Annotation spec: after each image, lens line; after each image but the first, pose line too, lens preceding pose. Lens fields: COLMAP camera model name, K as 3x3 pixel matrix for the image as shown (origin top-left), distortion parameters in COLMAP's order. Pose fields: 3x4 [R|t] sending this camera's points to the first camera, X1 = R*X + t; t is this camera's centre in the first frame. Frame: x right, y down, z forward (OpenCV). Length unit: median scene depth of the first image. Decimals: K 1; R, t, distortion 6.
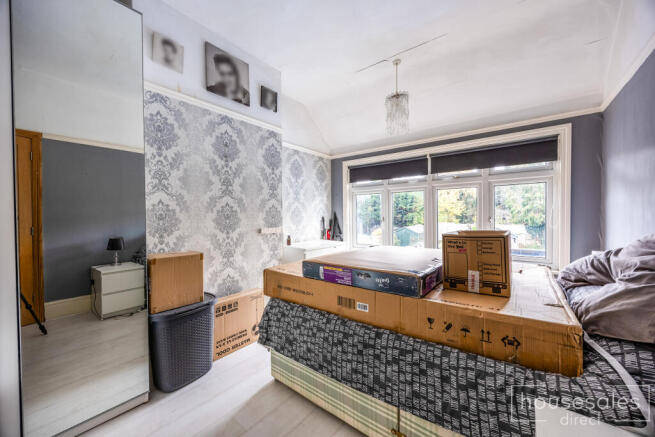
lens RADIAL K [[248.7, 0, 325.0], [0, 248.7, 218.5], [0, 0, 1]] dist [-0.003221, -0.000198]
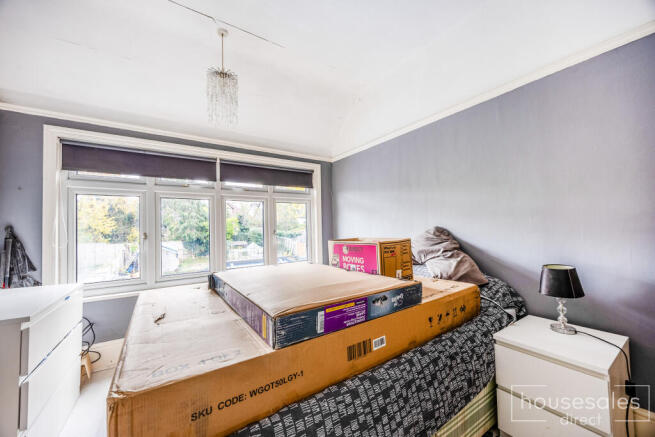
lens RADIAL K [[248.7, 0, 326.2], [0, 248.7, 219.8], [0, 0, 1]] dist [-0.003221, -0.000198]
pose [[0.306647, 0.031459, 0.951303, -0.507326], [0.032280, 0.998535, -0.043427, 0.006038], [-0.951276, 0.044024, 0.305183, 0.723631]]
